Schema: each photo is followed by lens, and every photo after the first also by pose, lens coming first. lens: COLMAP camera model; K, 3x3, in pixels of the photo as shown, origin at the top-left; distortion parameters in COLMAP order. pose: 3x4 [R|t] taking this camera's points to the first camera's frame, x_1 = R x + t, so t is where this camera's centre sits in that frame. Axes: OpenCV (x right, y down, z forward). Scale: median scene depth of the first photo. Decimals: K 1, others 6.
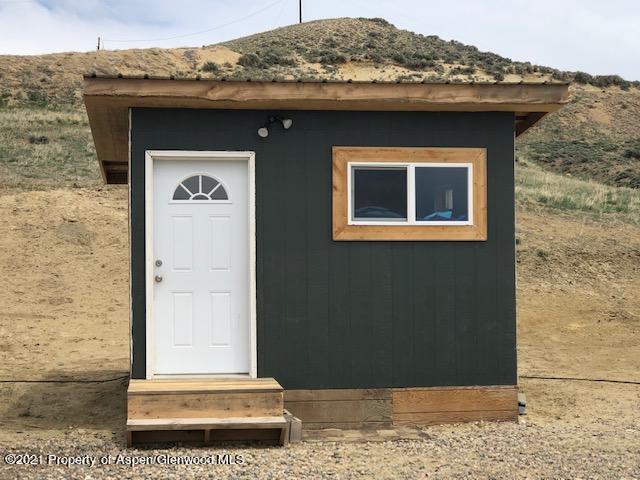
lens RADIAL K [[1221.1, 0, 320.0], [0, 1221.1, 240.0], [0, 0, 1]] dist [0.015584, 0.163850]
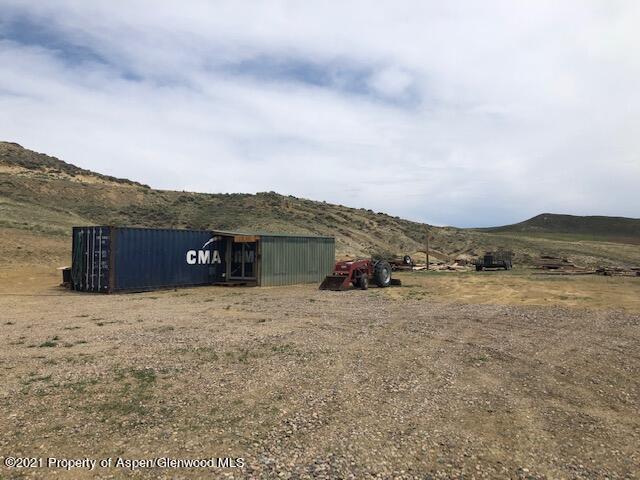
lens RADIAL K [[517.1, 0, 315.7], [0, 517.1, 231.2], [0, 0, 1]] dist [0.037339, -0.050309]
pose [[0.850032, 0.024932, 0.526140, 0.228048], [-0.008083, 0.999379, -0.034298, -0.002680], [-0.526669, 0.024901, 0.849706, -0.548579]]
